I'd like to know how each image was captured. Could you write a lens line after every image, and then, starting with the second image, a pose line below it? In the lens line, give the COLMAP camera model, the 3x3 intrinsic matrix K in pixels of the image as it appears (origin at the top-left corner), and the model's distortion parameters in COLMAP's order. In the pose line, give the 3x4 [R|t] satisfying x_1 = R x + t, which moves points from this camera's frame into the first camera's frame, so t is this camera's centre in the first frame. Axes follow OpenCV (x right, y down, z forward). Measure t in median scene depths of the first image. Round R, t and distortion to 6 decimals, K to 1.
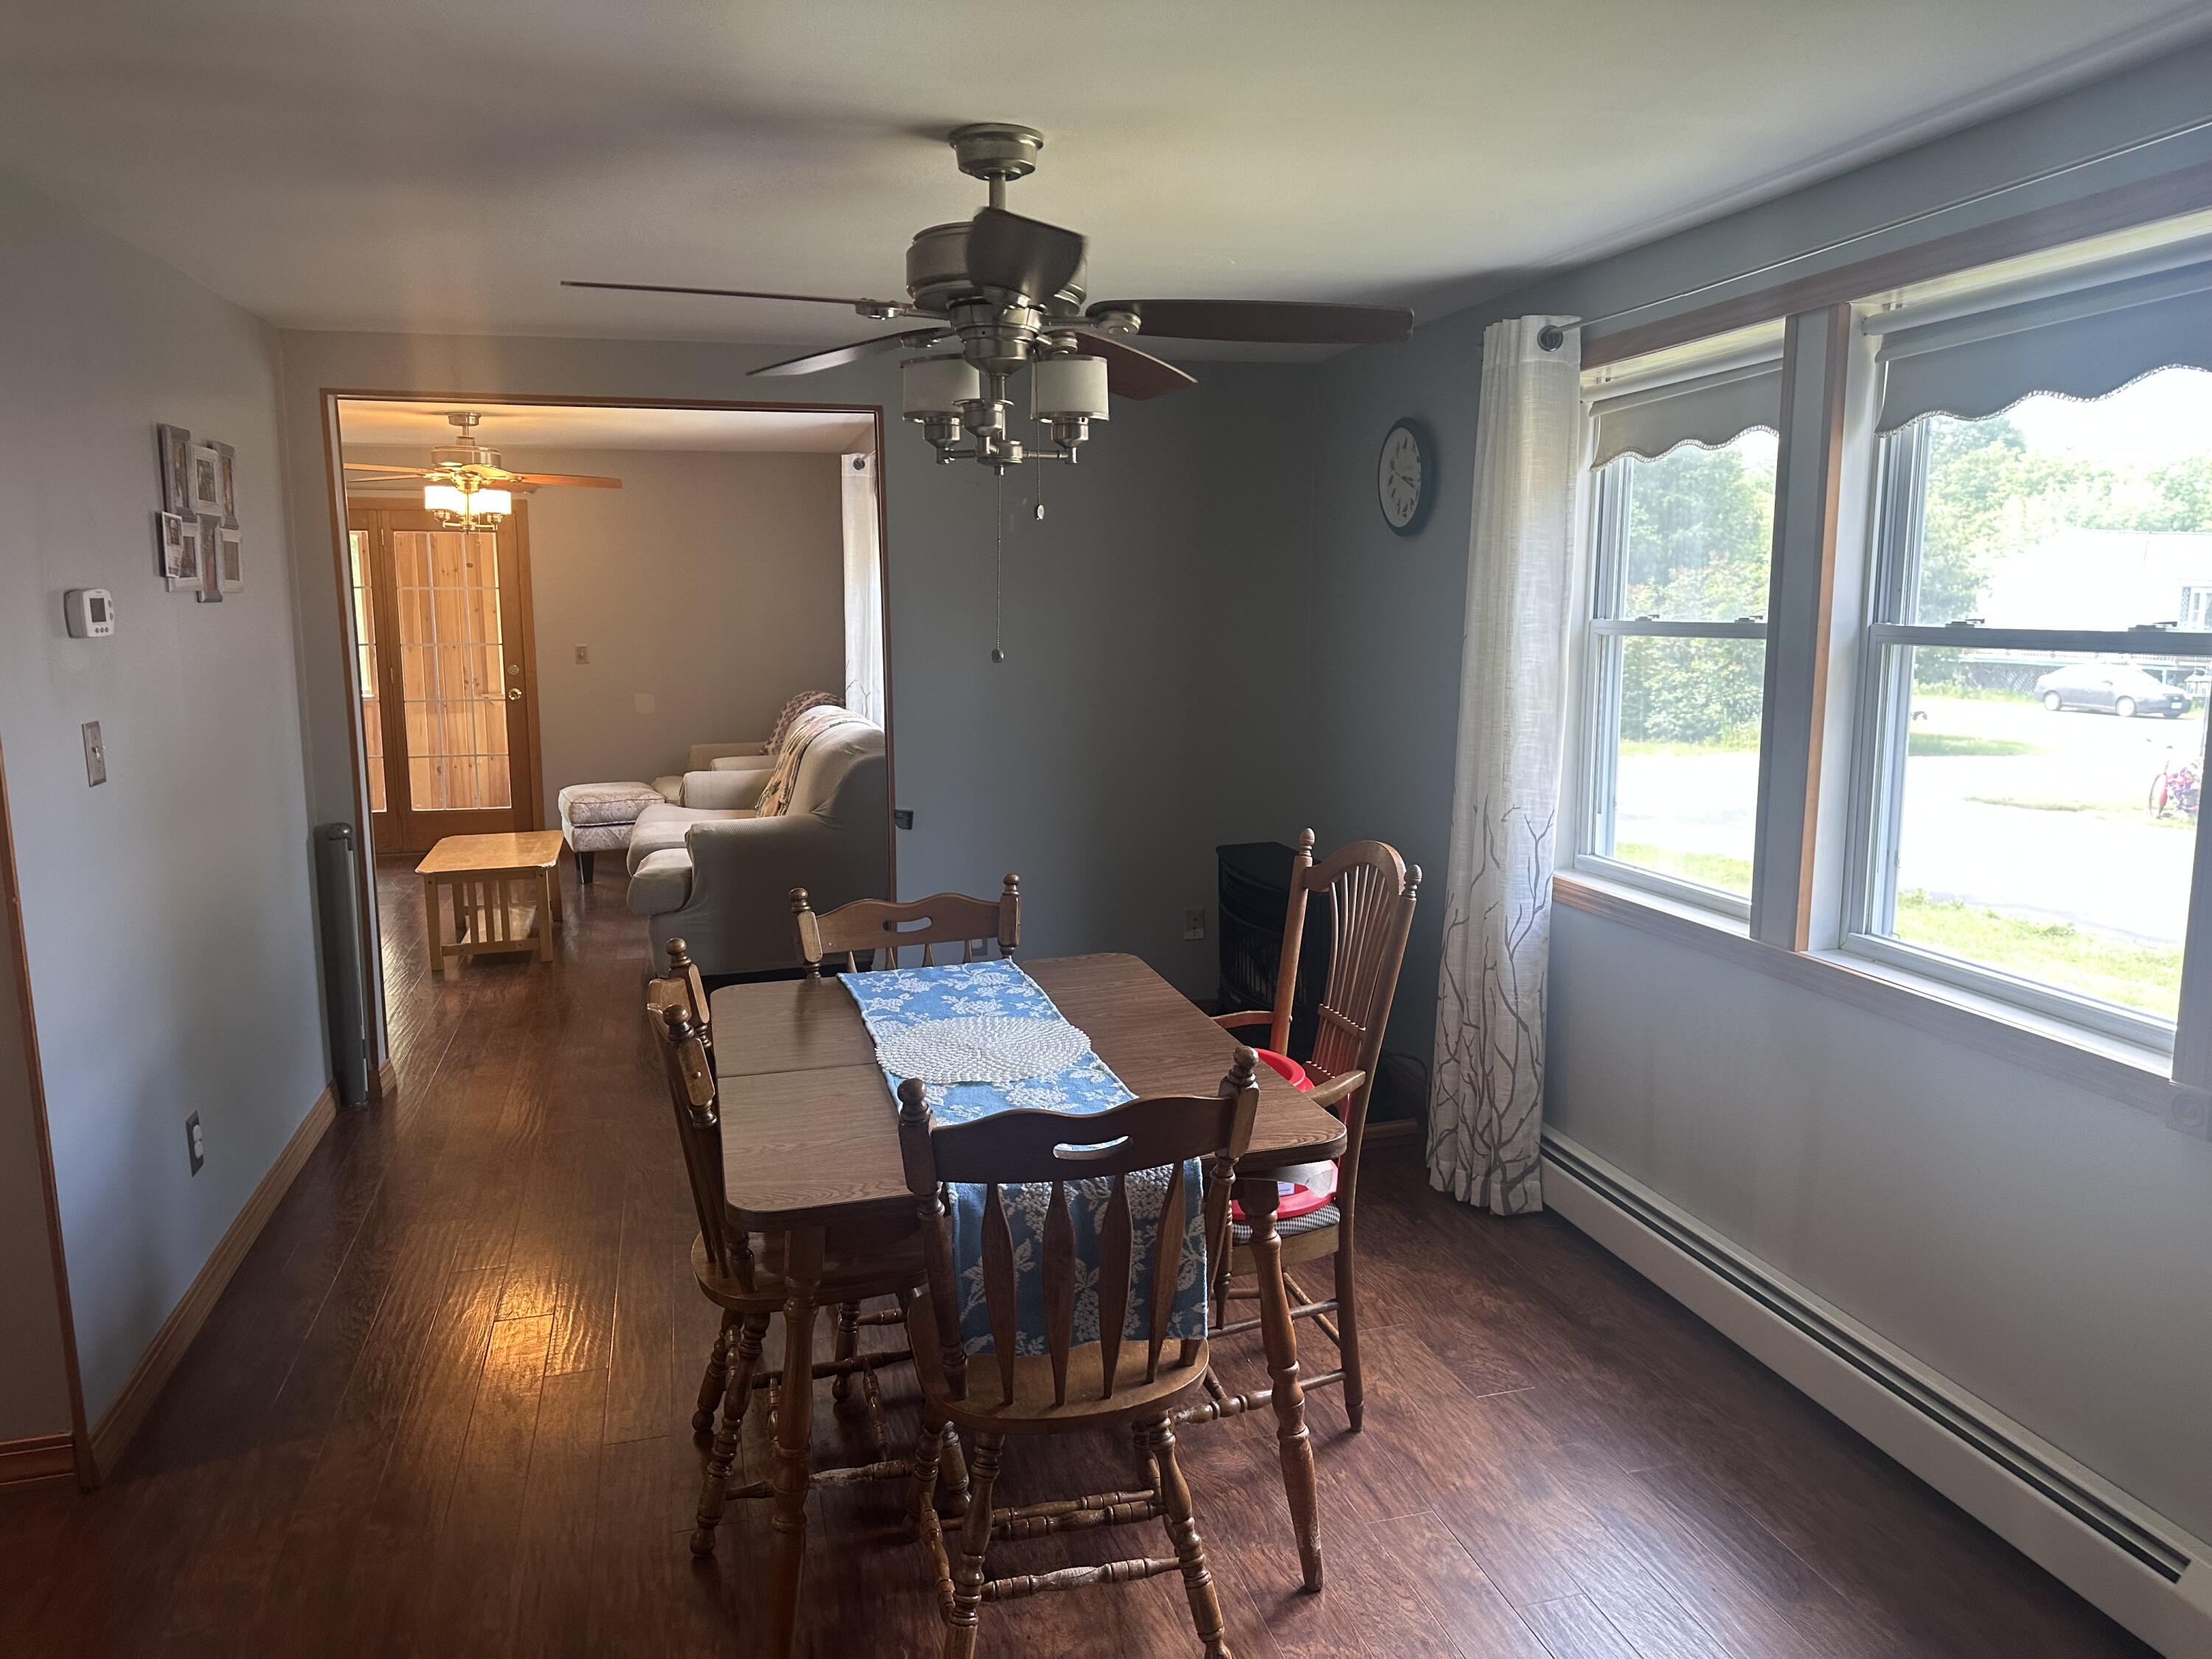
lens RADIAL K [[1544.9, 0, 1108.3], [0, 1544.9, 817.5], [0, 0, 1]] dist [0.169815, -0.335679]
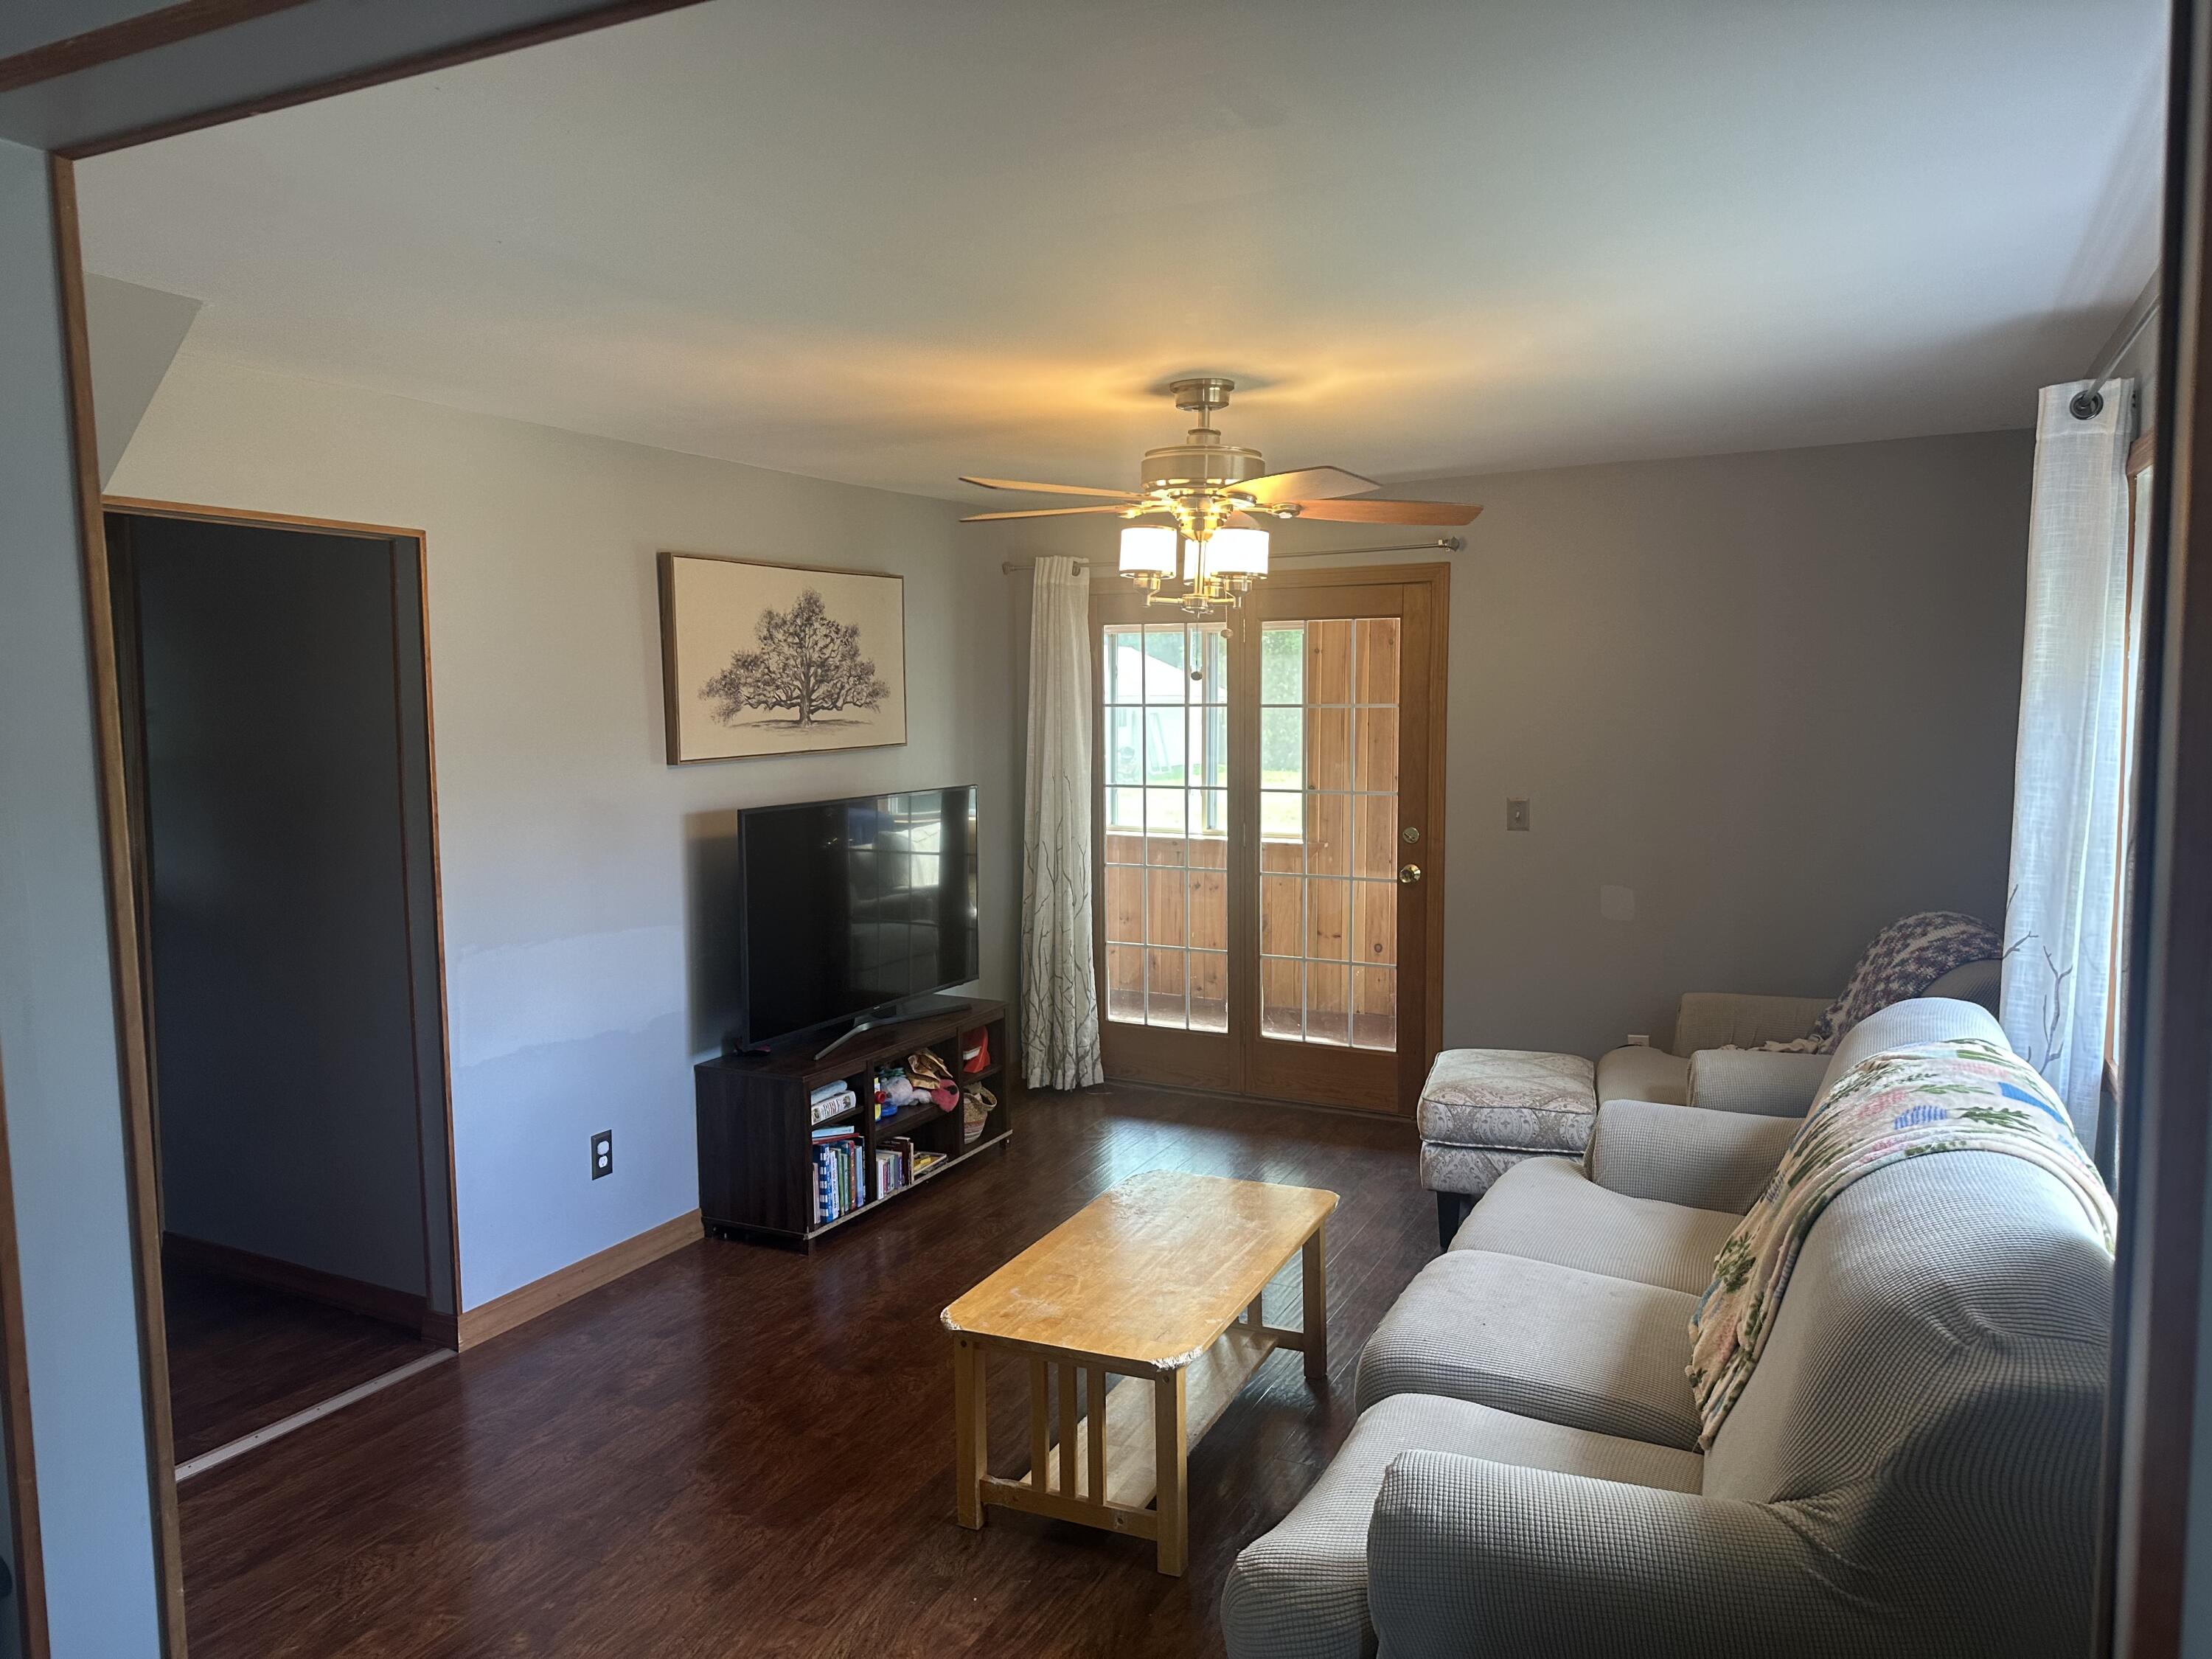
lens RADIAL K [[1561.9, 0, 1106.0], [0, 1561.9, 829.5], [0, 0, 1]] dist [0.001554, 0.000063]
pose [[0.752536, 0.054955, -0.656254, -0.088532], [-0.083940, 0.996388, -0.012818, -0.101494], [0.653180, 0.064731, 0.754431, 0.600046]]
